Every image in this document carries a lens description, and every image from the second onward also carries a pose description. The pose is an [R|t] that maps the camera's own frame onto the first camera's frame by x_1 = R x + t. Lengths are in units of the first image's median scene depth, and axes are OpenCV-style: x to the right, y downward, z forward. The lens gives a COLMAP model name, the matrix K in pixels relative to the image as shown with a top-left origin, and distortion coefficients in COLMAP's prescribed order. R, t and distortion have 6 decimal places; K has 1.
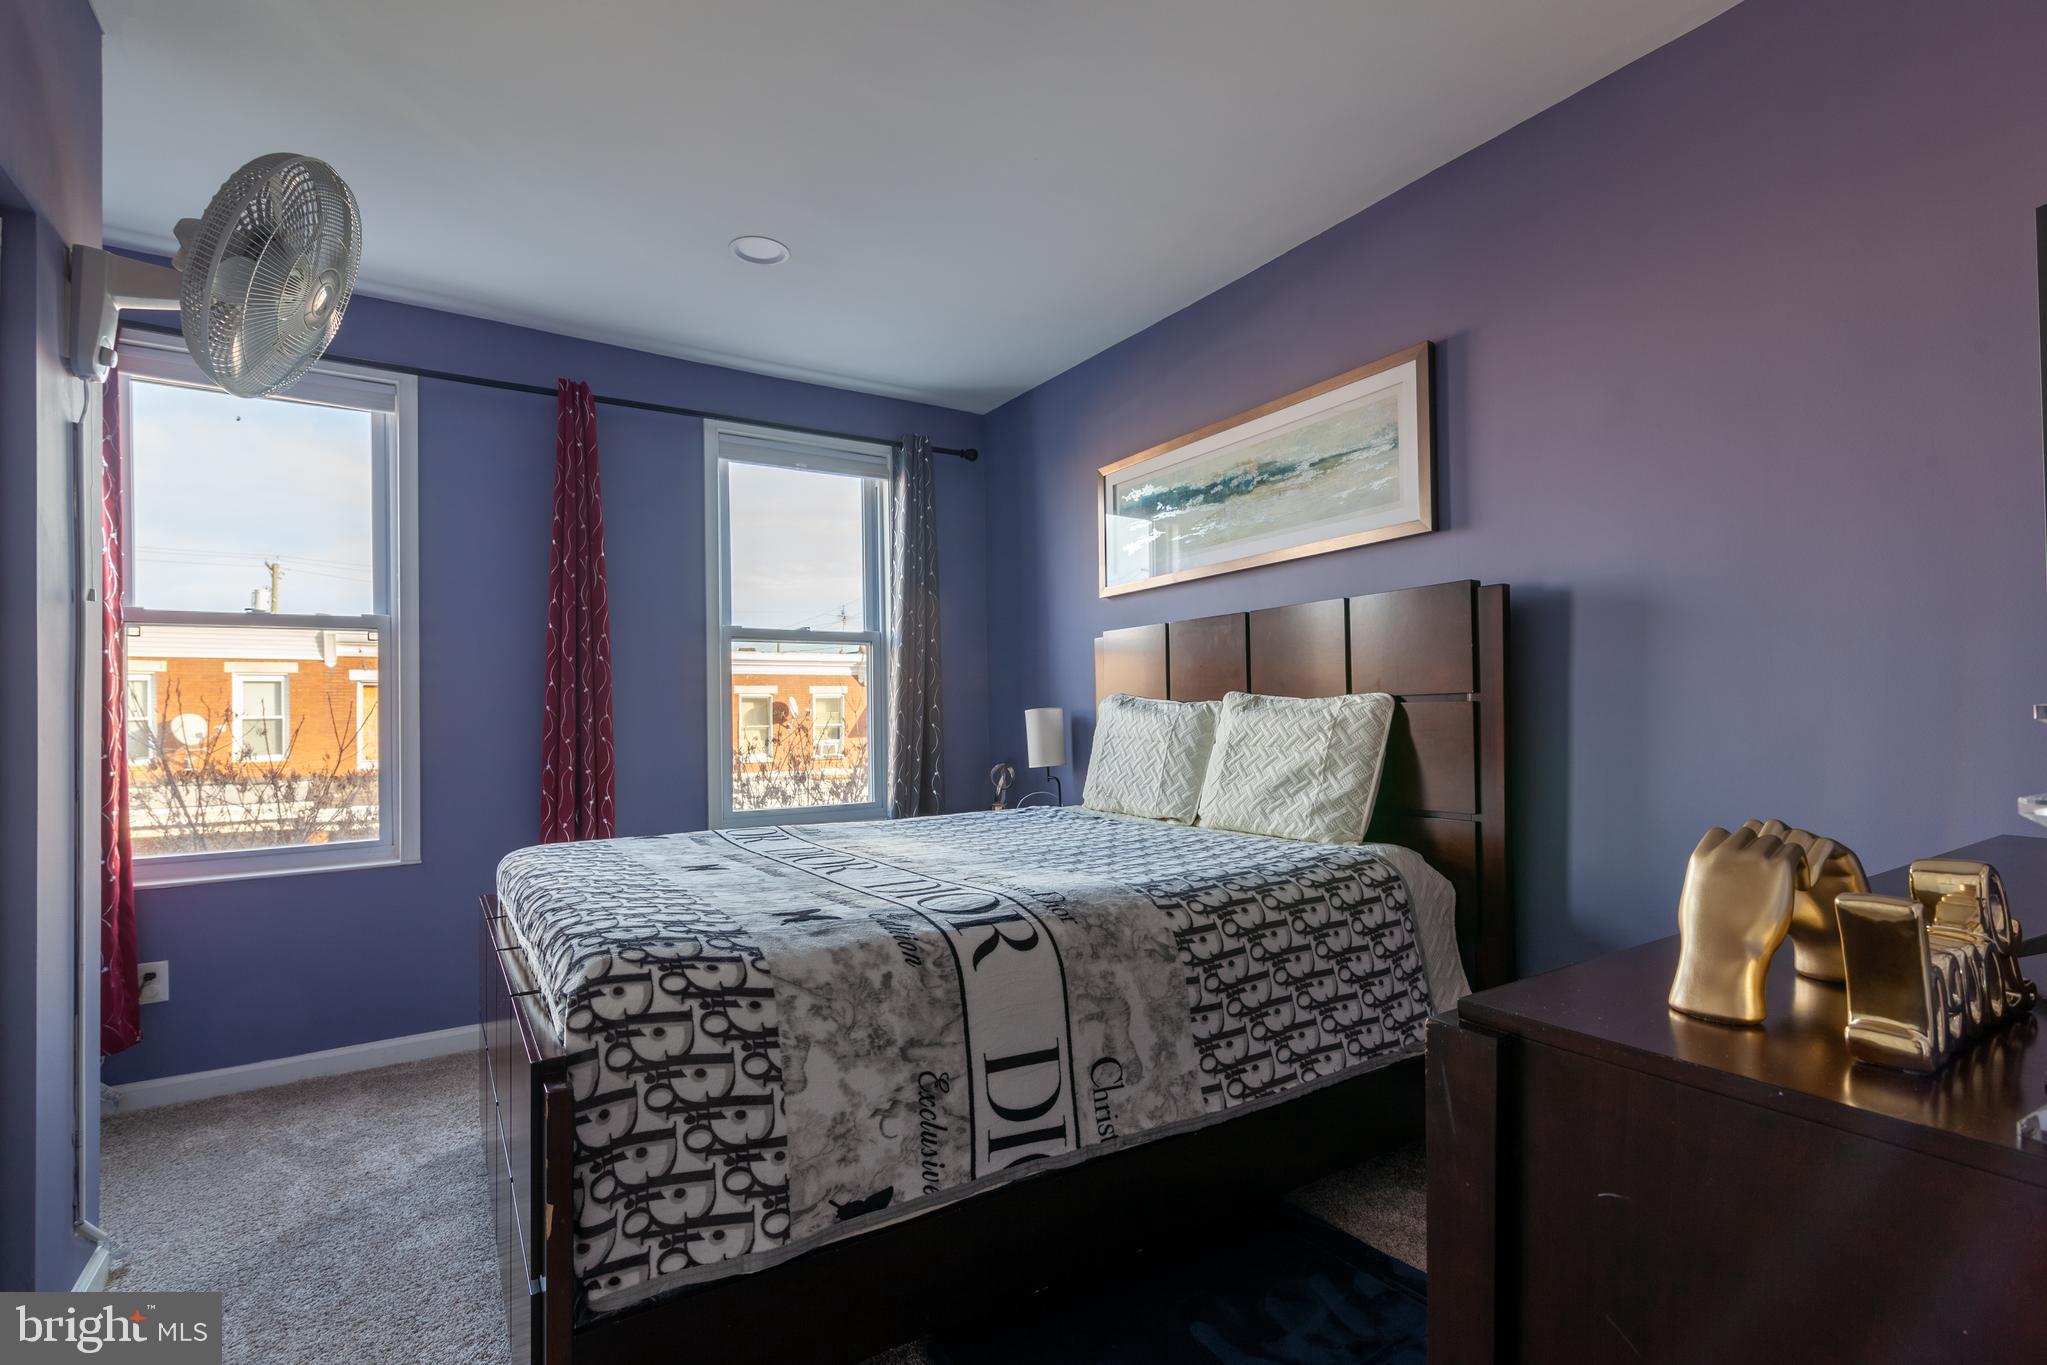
lens RADIAL K [[946.7, 0, 1020.0], [0, 946.7, 714.3], [0, 0, 1]] dist [-0.001267, -0.000011]
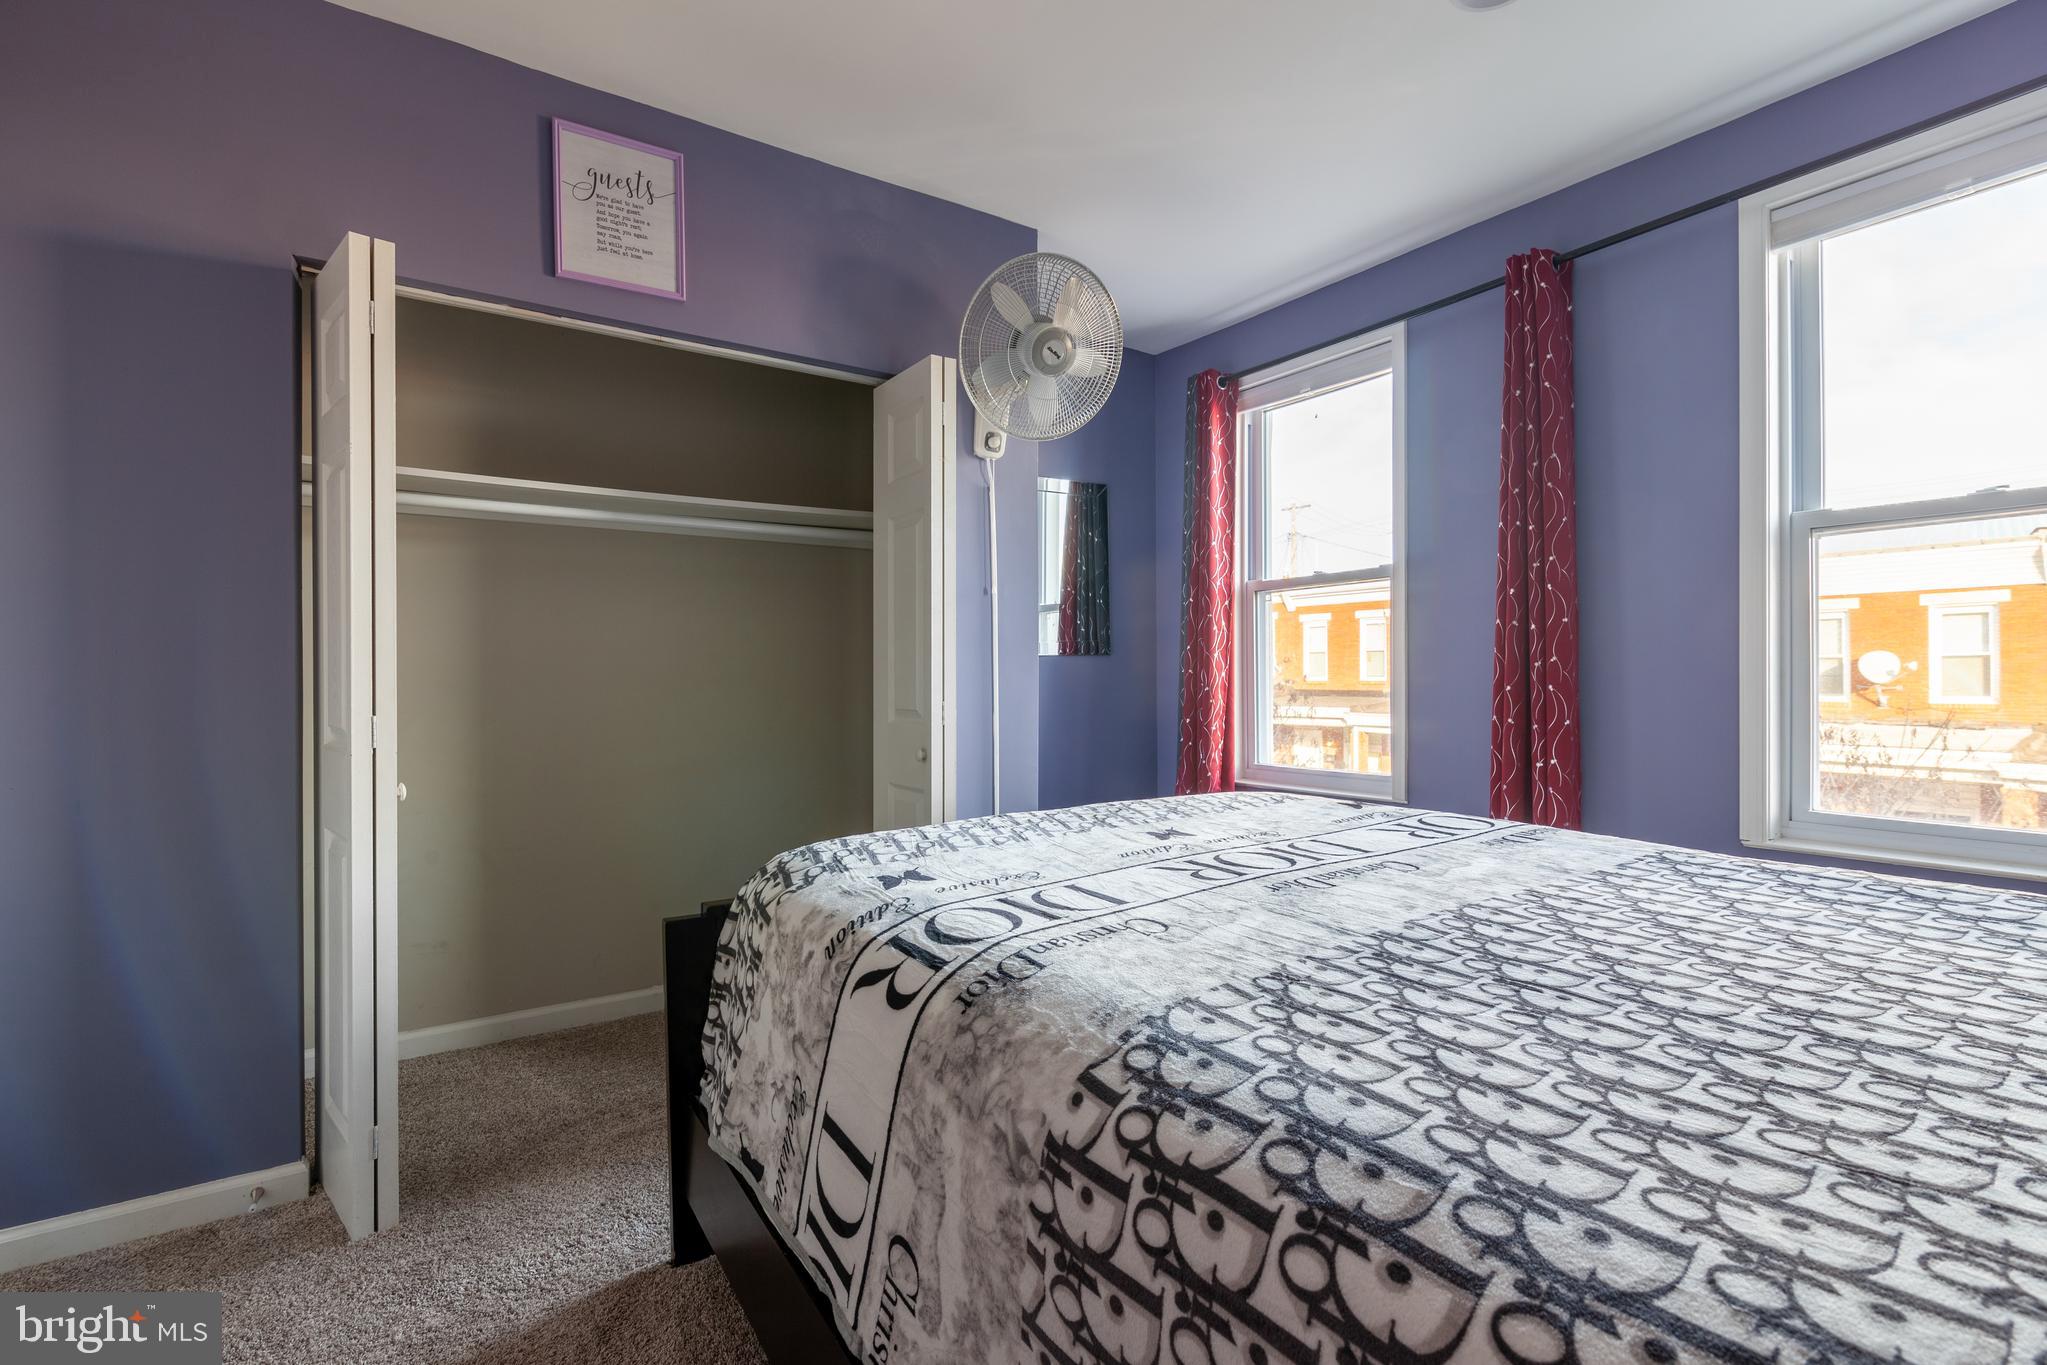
lens RADIAL K [[928.6, 0, 1023.5], [0, 928.6, 682.5], [0, 0, 1]] dist [0.000562, 0.000020]
pose [[0.010641, 0.024785, -0.999636, 0.782586], [0.009982, 0.999640, 0.024891, -0.004519], [0.999894, -0.010243, 0.010390, 1.256101]]
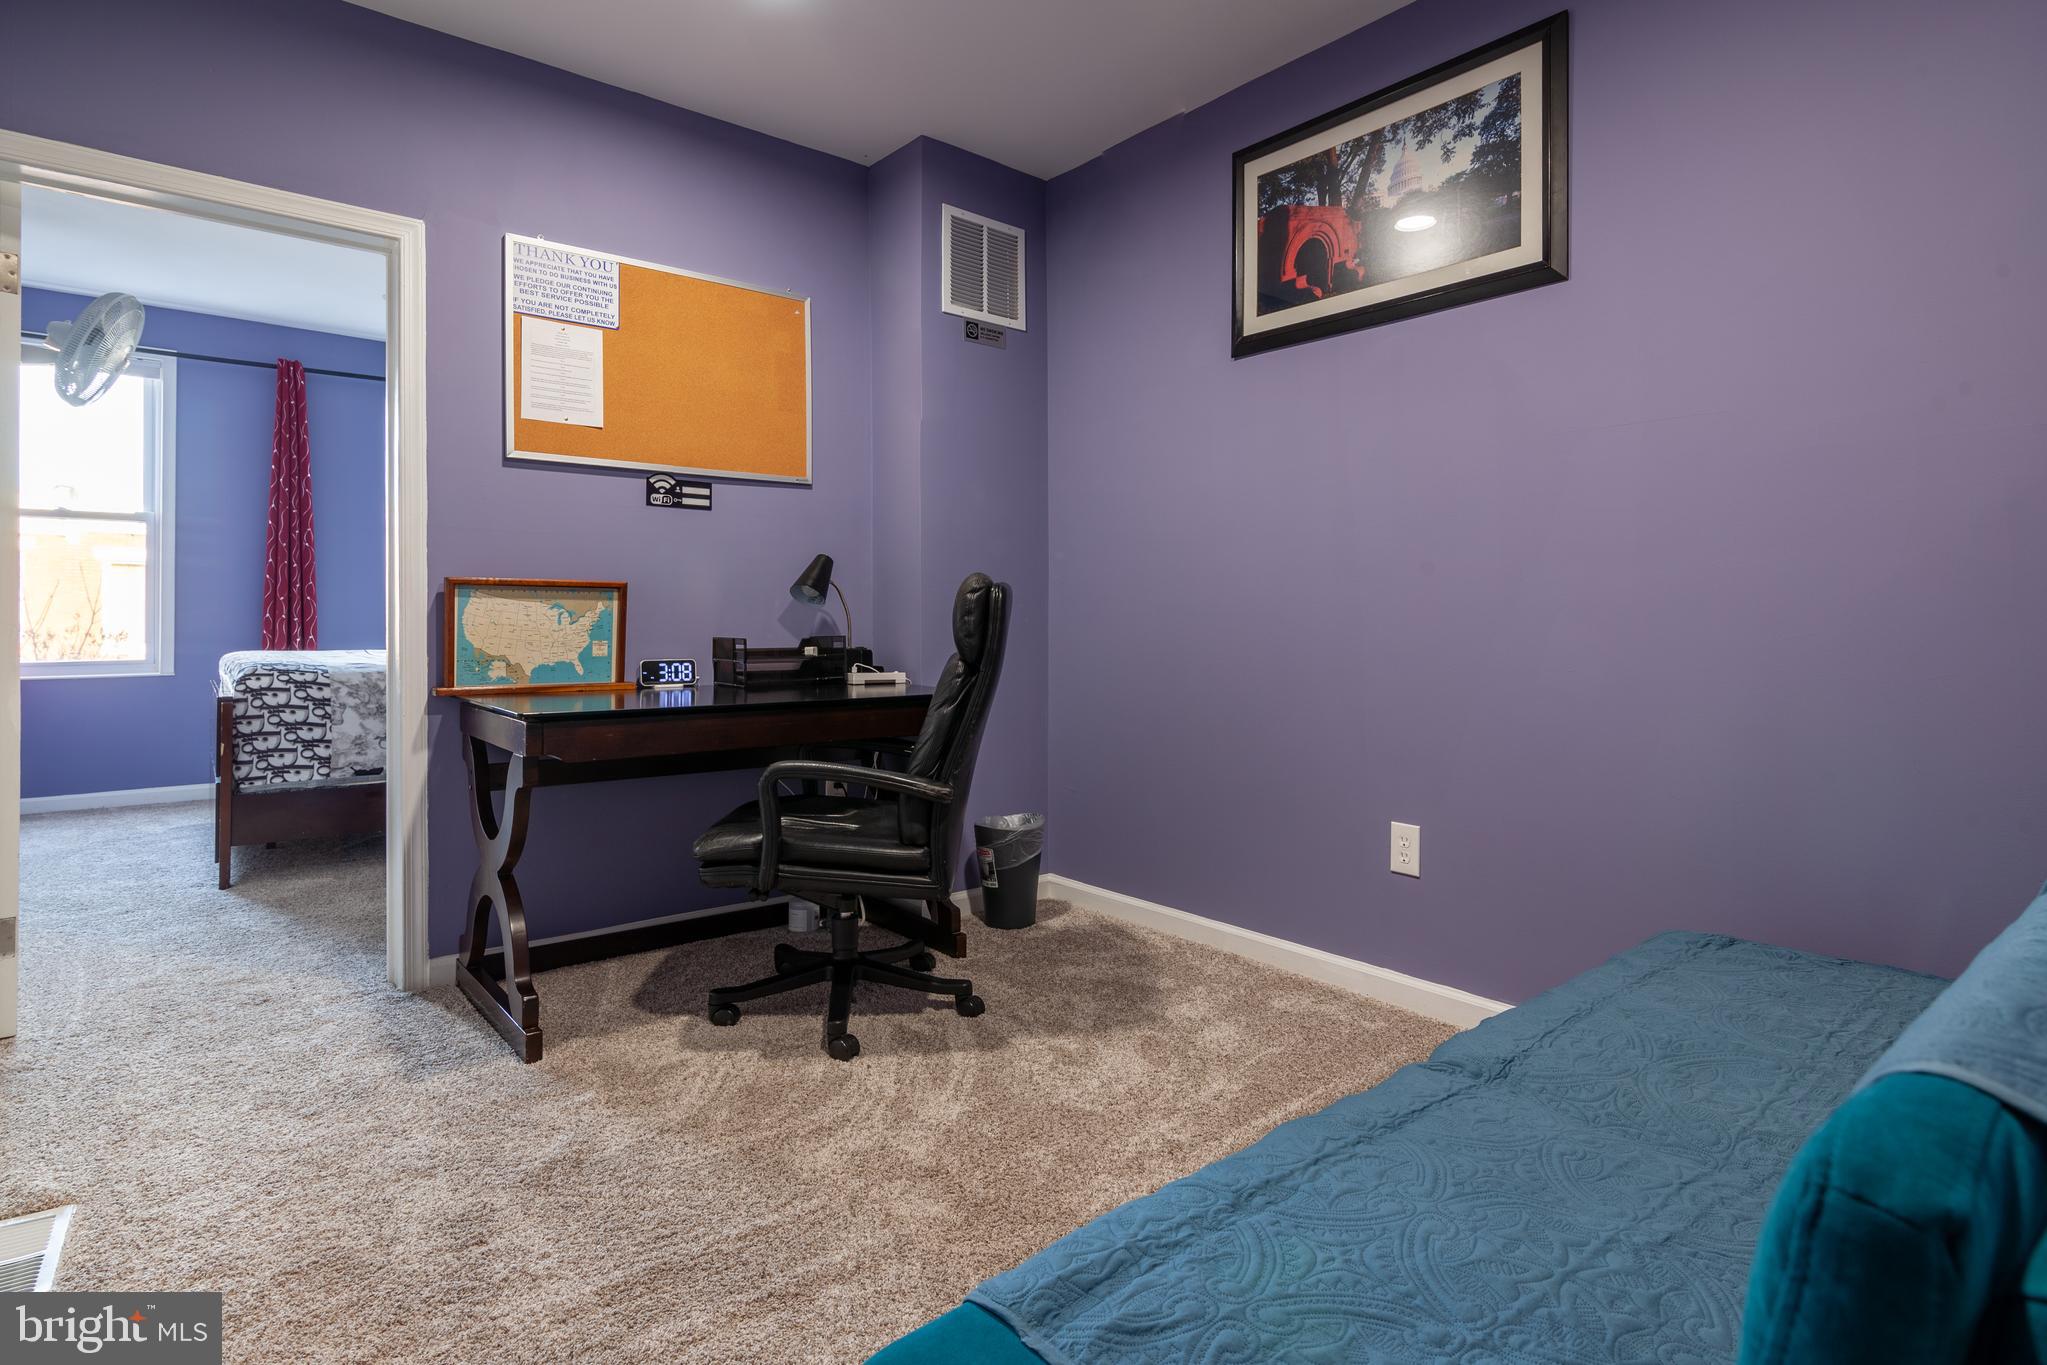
lens RADIAL K [[1050.9, 0, 1025.8], [0, 1050.9, 626.7], [0, 0, 1]] dist [0.000245, -0.000538]
pose [[0.993376, 0.018252, 0.113450, 1.212258], [-0.019265, 0.999784, 0.007834, 0.087106], [-0.113282, -0.009968, 0.993513, -1.894888]]
